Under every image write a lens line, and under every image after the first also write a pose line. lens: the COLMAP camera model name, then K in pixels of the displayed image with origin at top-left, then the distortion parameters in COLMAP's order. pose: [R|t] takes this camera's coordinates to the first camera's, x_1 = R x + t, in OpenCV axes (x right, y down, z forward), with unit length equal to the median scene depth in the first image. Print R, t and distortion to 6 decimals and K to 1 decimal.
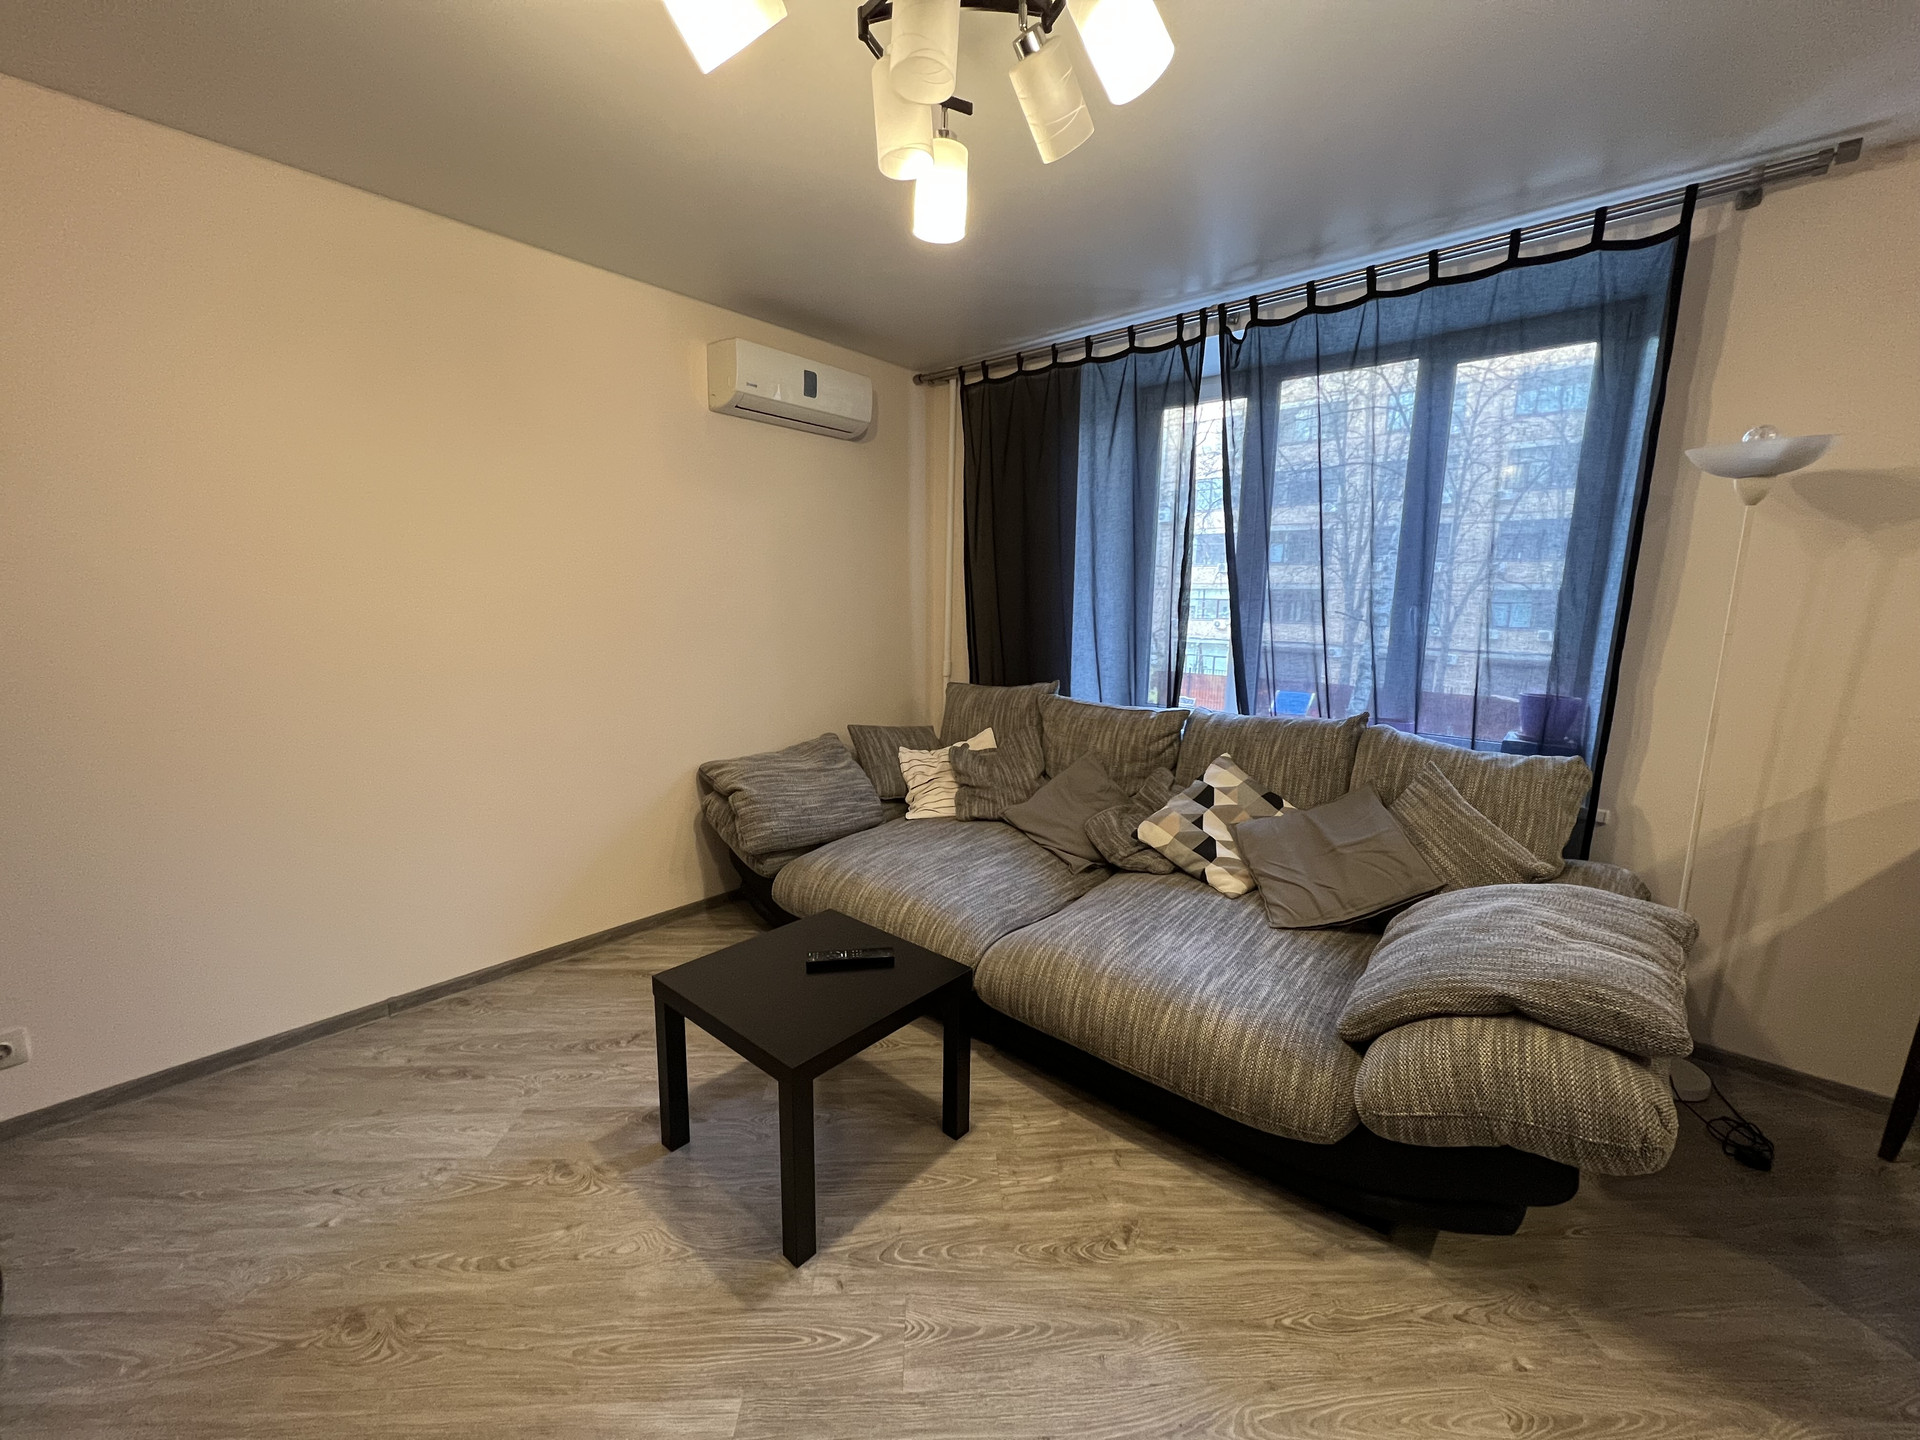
lens RADIAL K [[760.8, 0, 957.1], [0, 760.8, 718.0], [0, 0, 1]] dist [0.000451, -0.000765]
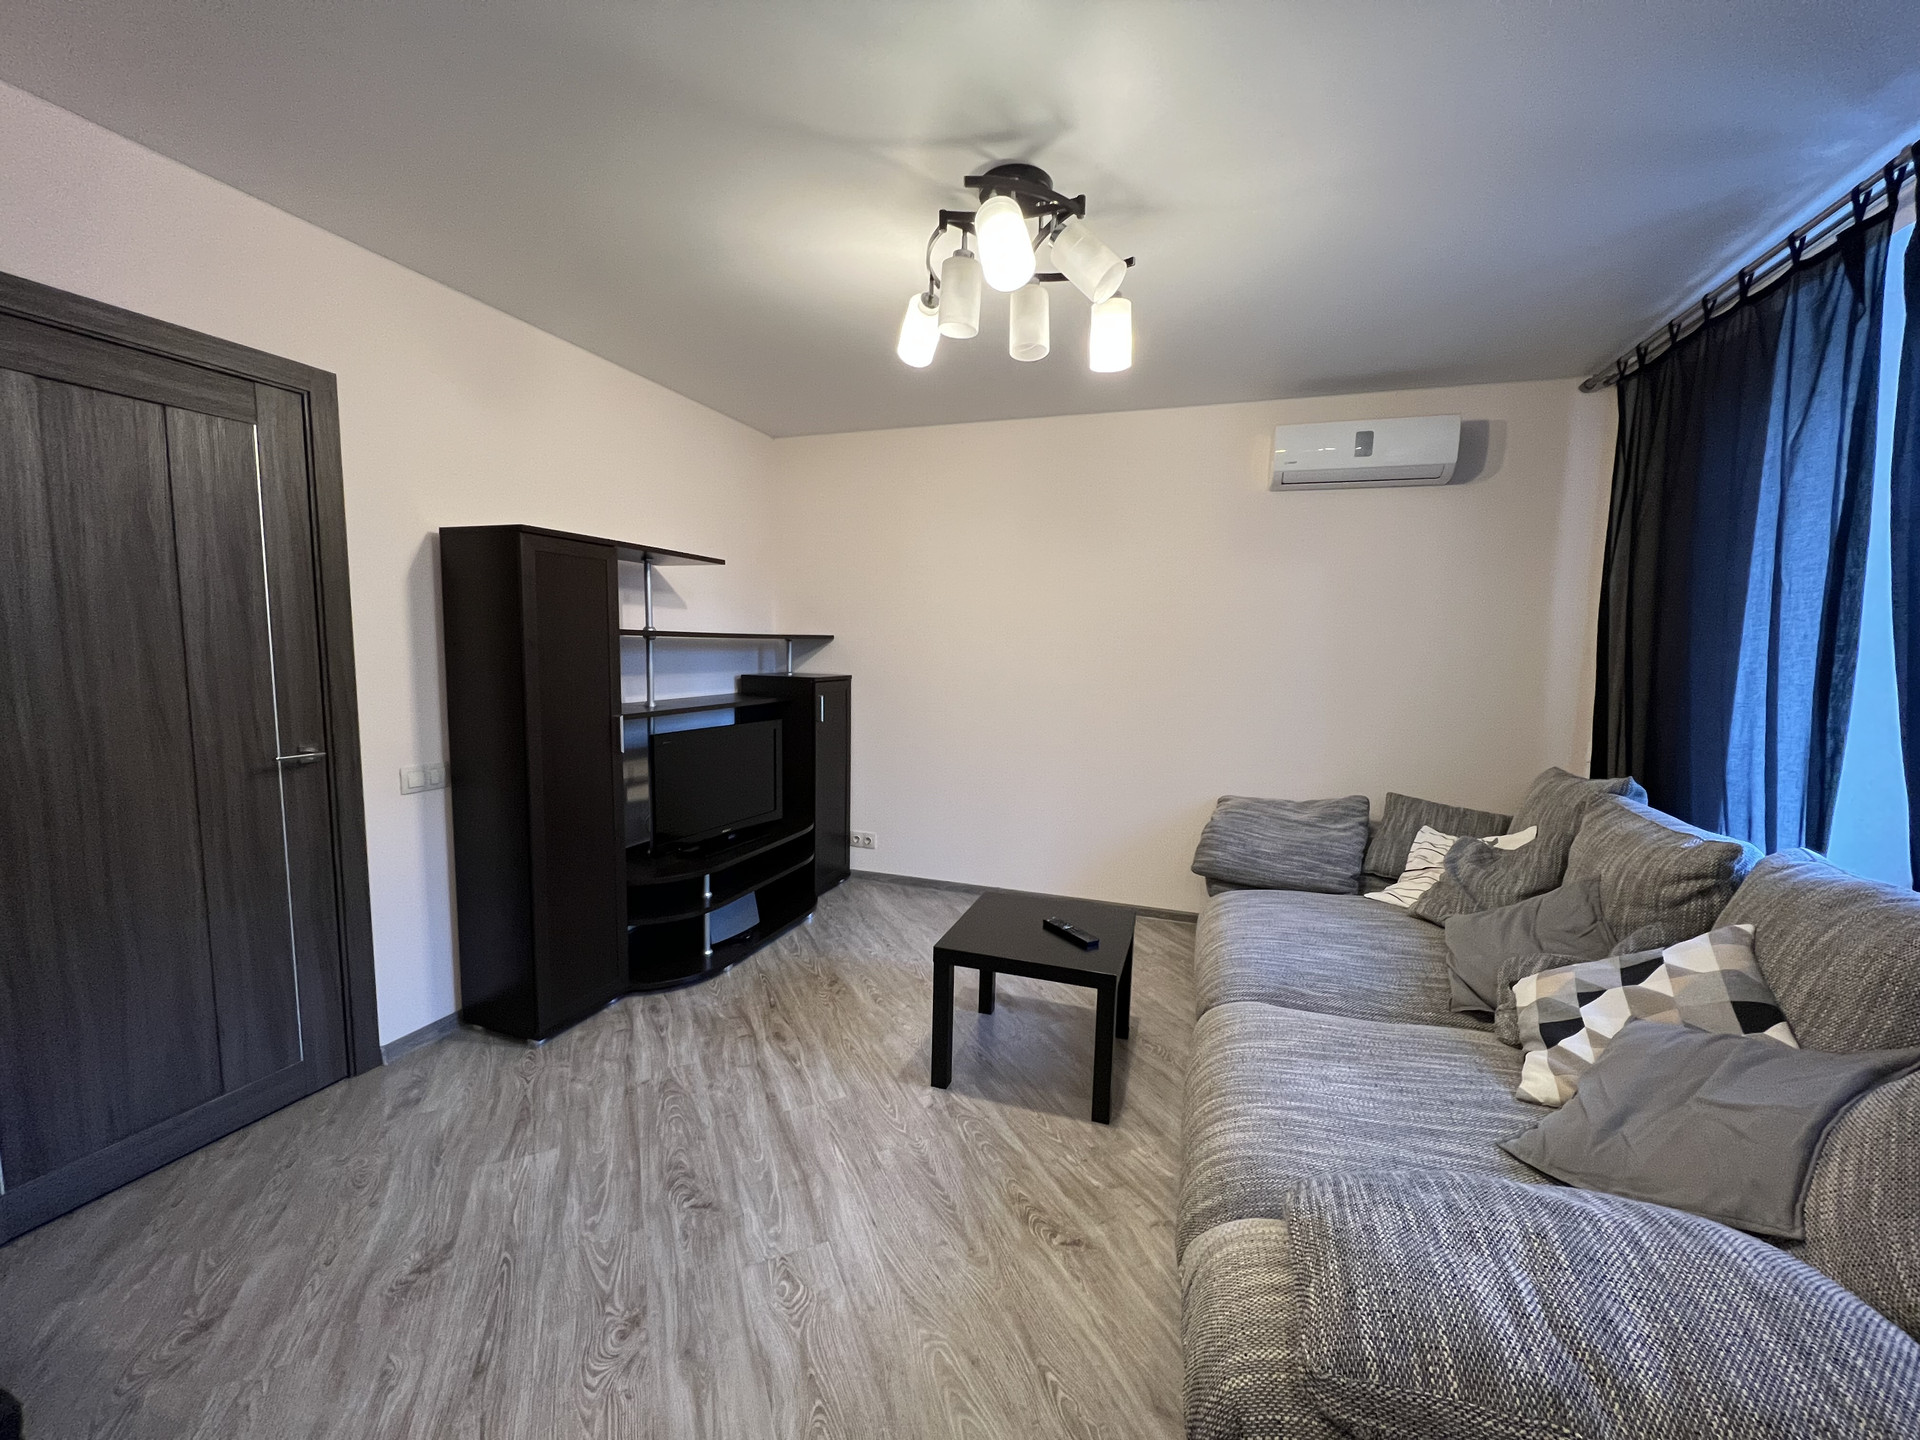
lens RADIAL K [[760.8, 0, 966.0], [0, 760.8, 713.2], [0, 0, 1]] dist [0.000451, -0.000765]
pose [[0.383357, 0.084464, -0.919730, 0.879783], [-0.164227, 0.986175, 0.022114, -0.037293], [0.908882, 0.142567, 0.391928, 0.284942]]
